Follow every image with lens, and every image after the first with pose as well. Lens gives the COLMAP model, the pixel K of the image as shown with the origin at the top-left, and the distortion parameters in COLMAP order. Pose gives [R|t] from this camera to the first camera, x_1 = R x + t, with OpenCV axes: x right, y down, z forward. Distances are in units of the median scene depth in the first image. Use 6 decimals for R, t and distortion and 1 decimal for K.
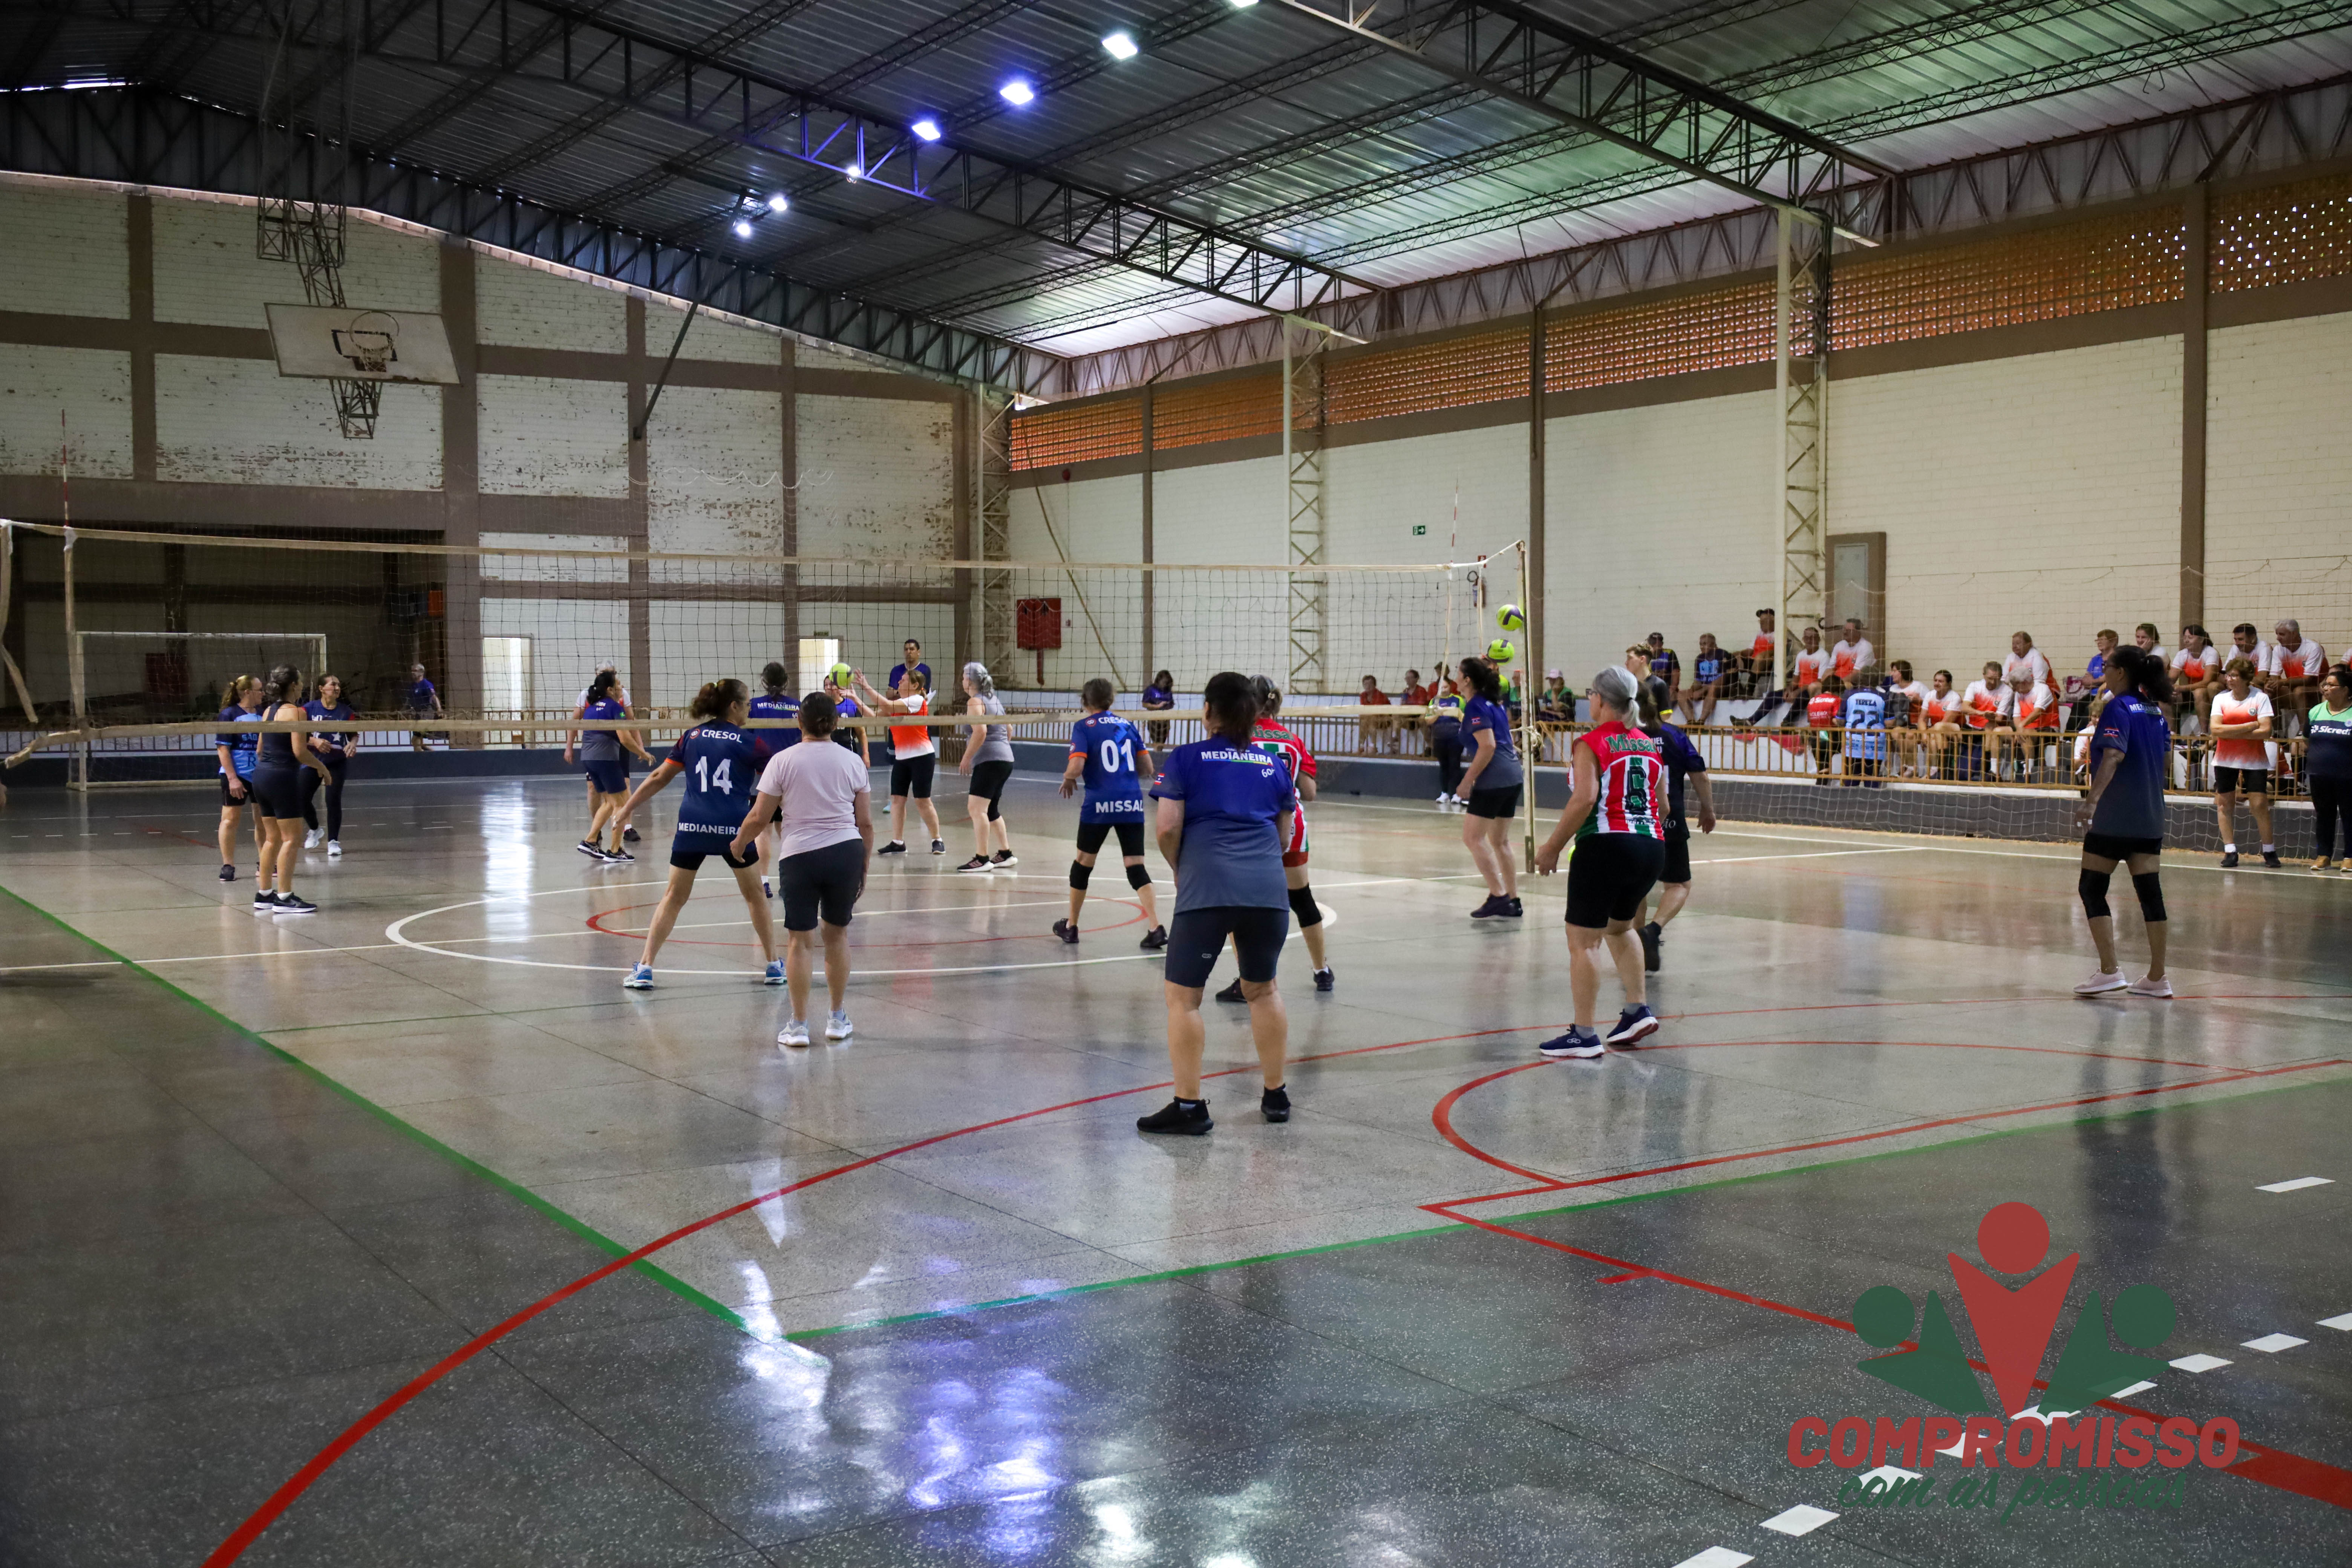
lens RADIAL K [[2382.9, 0, 1224.6], [0, 2382.9, 789.4], [0, 0, 1]] dist [-0.011401, -0.001790]
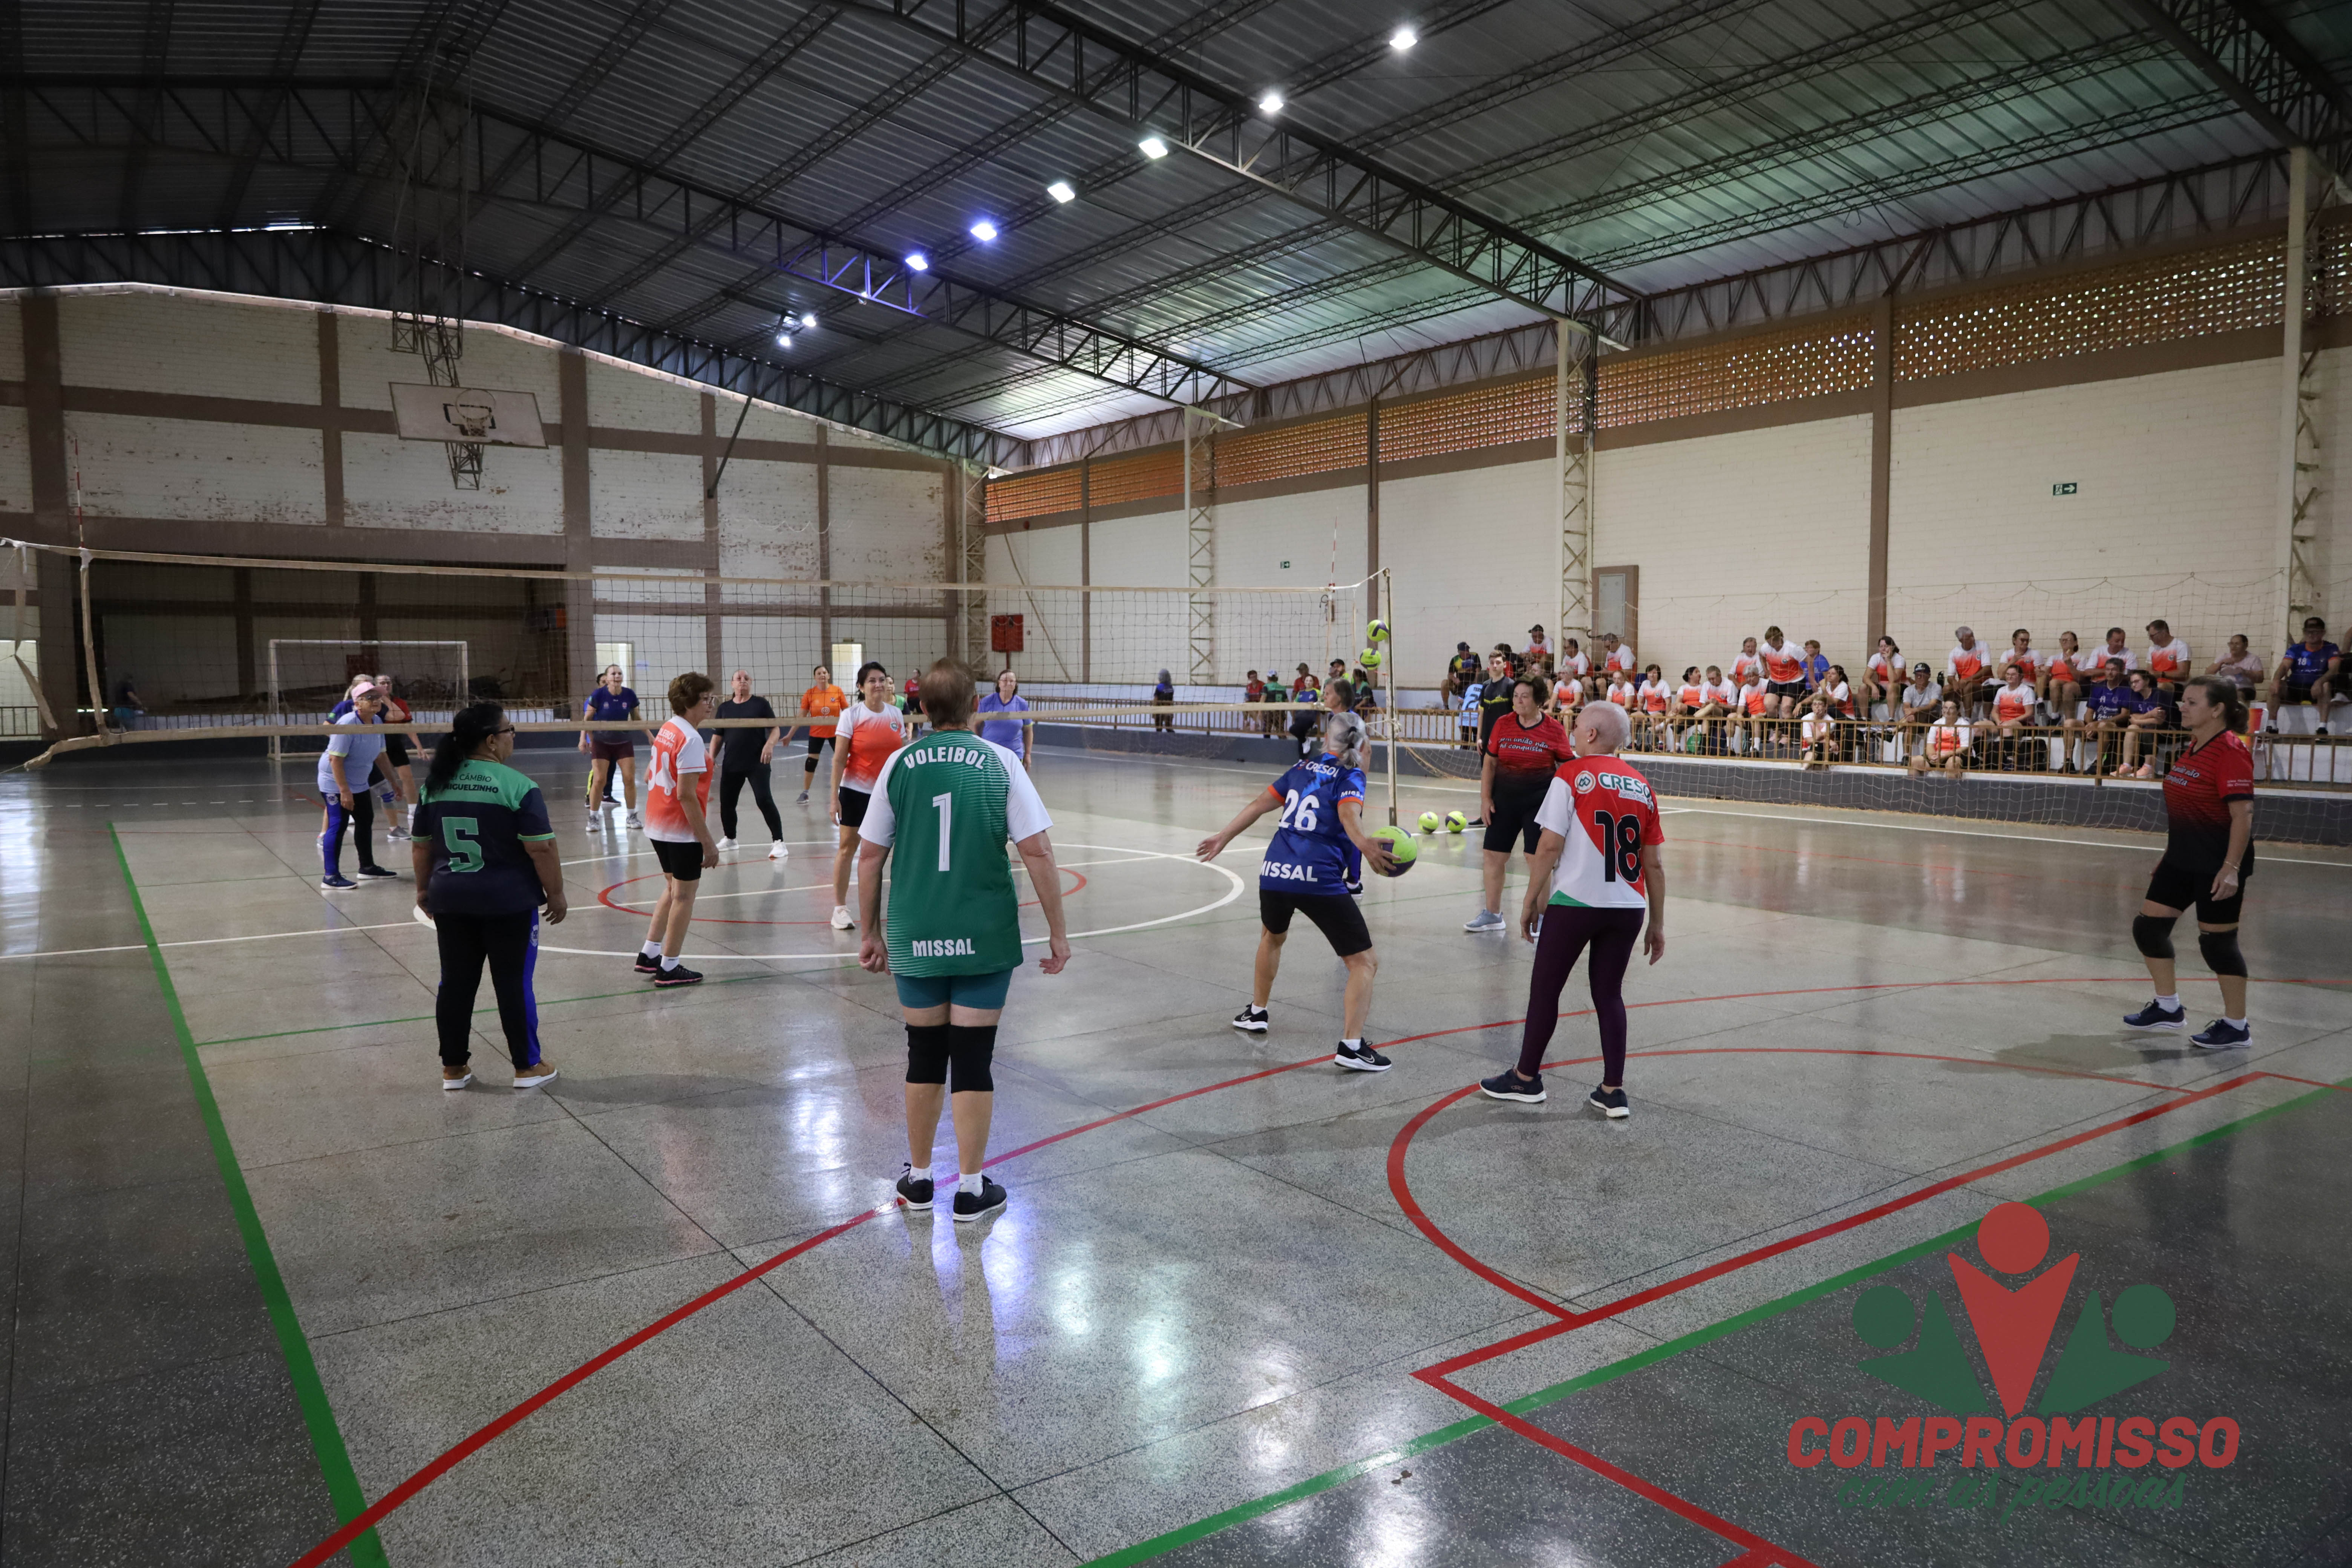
lens RADIAL K [[1585.7, 0, 1198.0], [0, 1585.7, 786.9], [0, 0, 1]] dist [-0.014263, 0.003671]
pose [[0.999335, -0.003539, 0.036286, -0.001079], [0.002533, 0.999612, 0.027743, -0.006765], [-0.036370, -0.027633, 0.998956, 0.089625]]
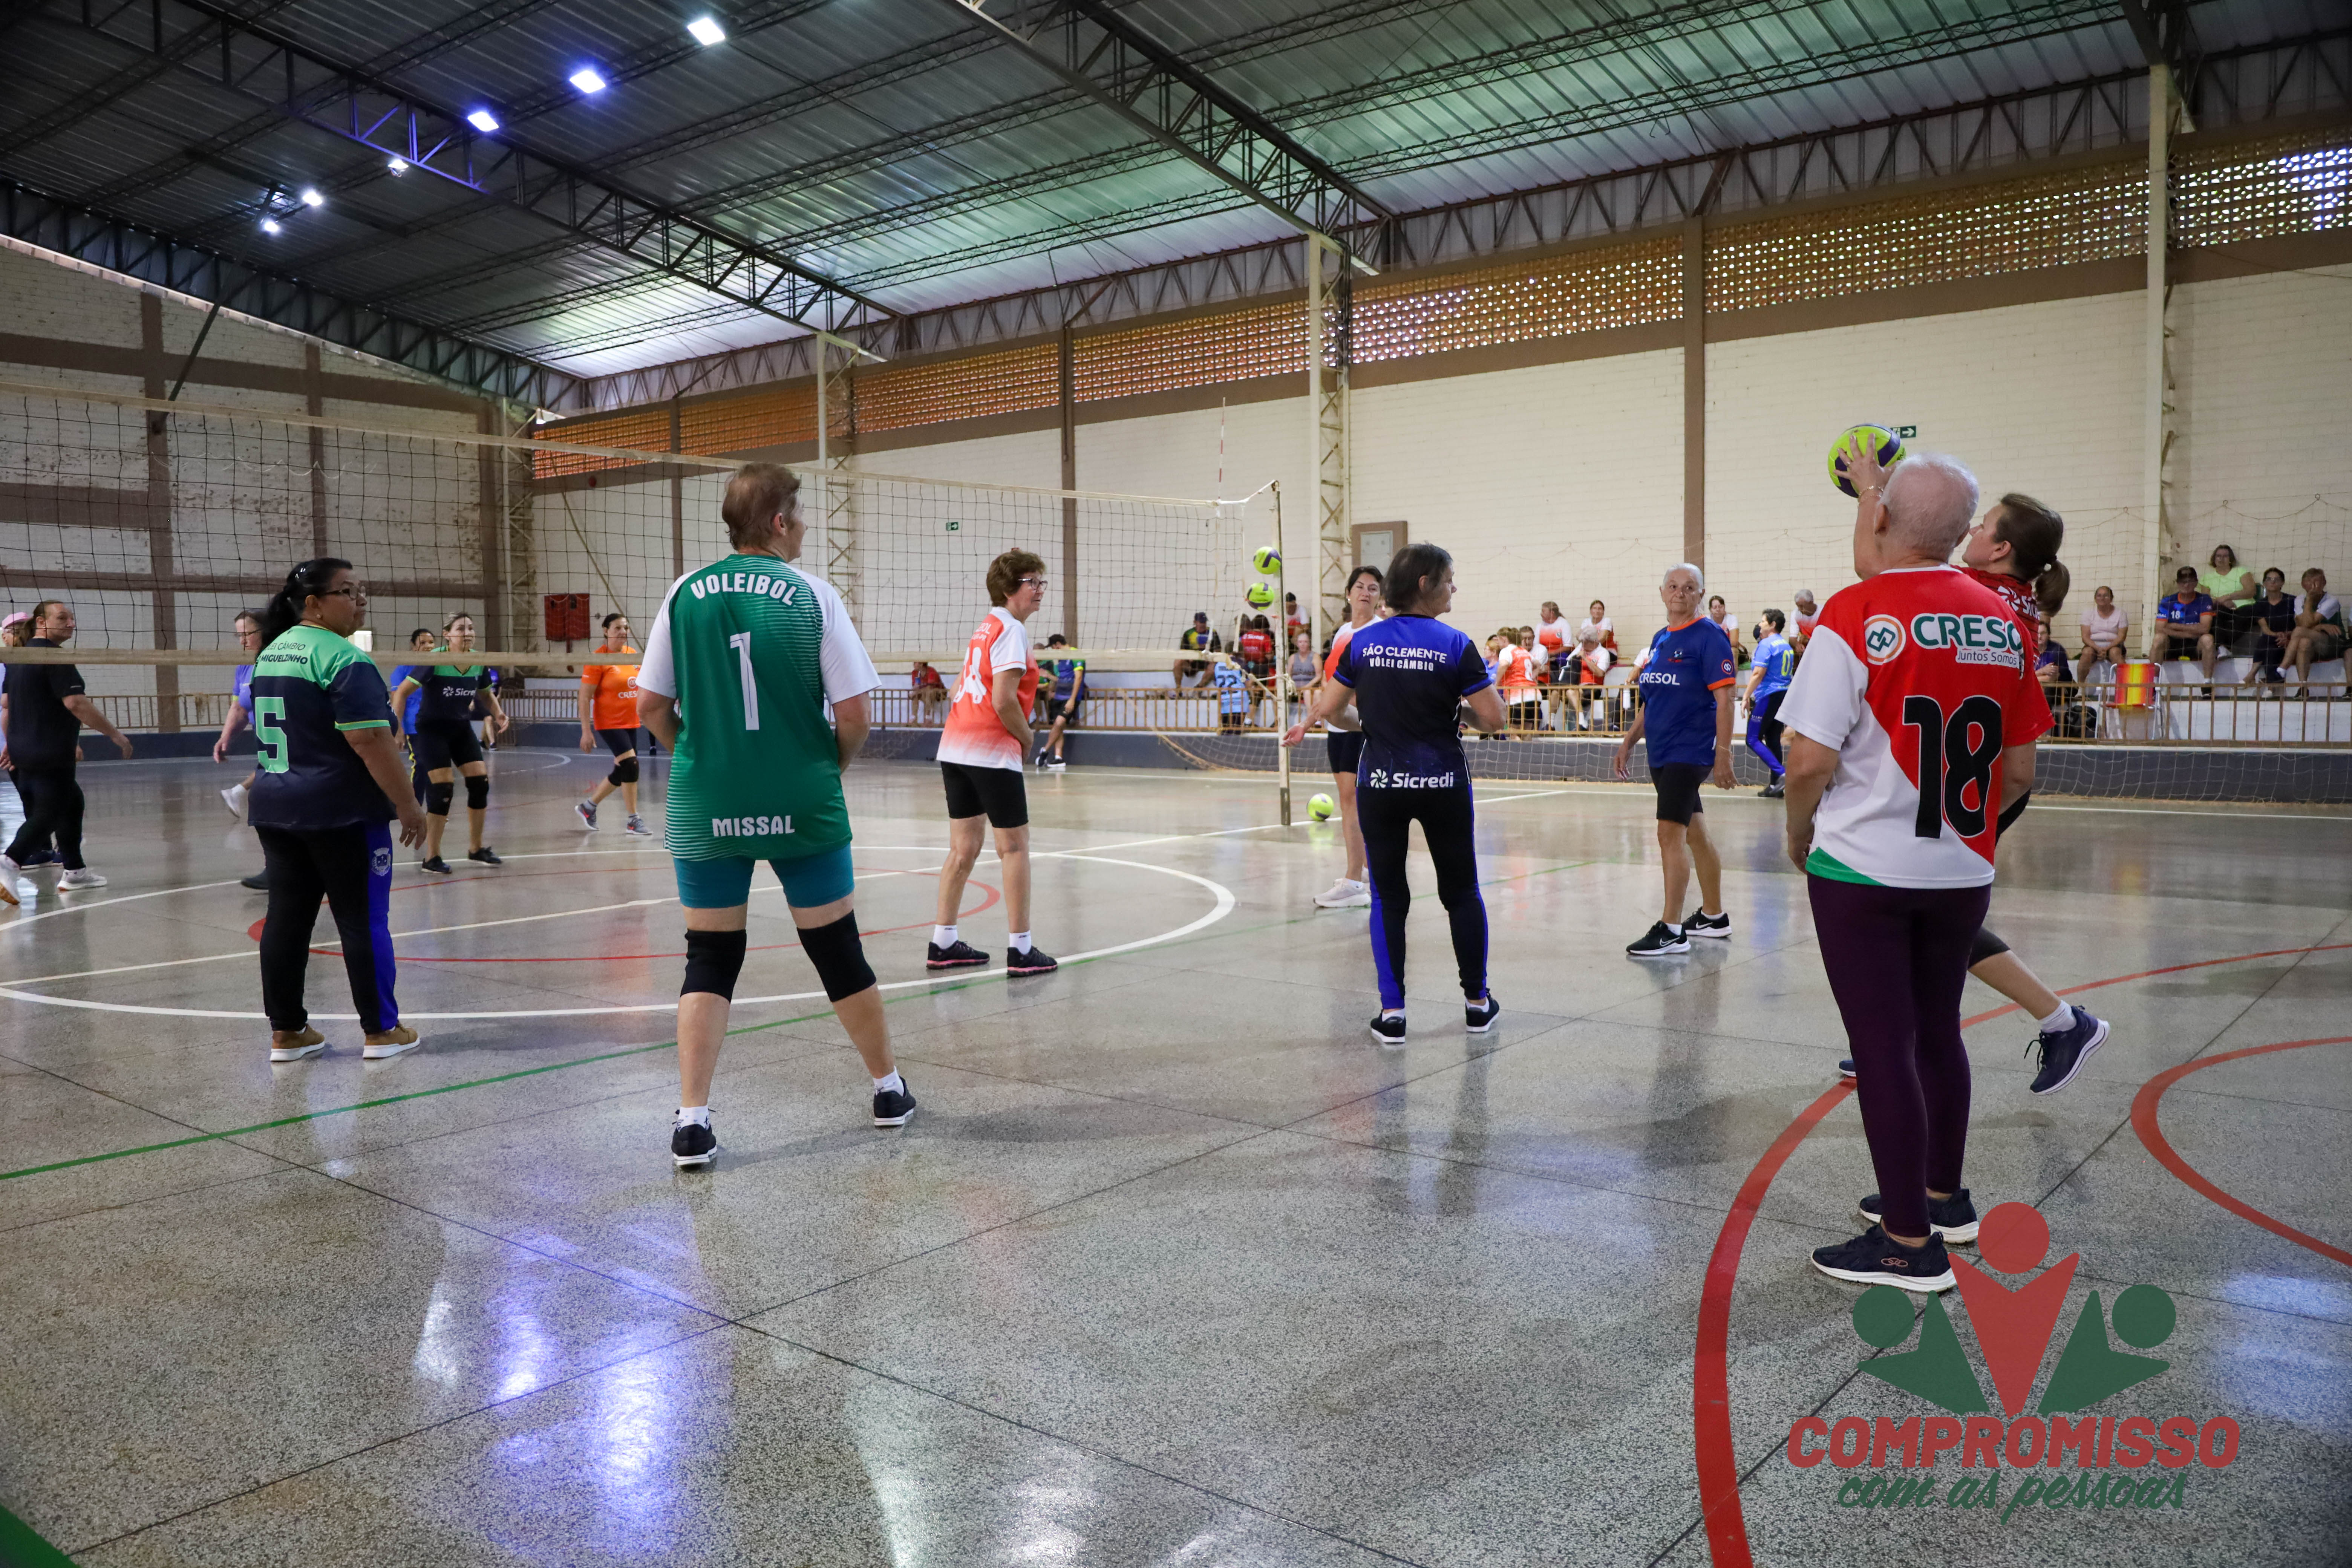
lens RADIAL K [[1769.5, 0, 1203.5], [0, 1769.5, 791.8], [0, 0, 1]] dist [-0.025827, 0.009757]
pose [[0.950999, -0.027738, 0.307949, -0.062813], [0.023443, 0.999570, 0.017639, 0.004152], [-0.308305, -0.009555, 0.951239, 0.162892]]
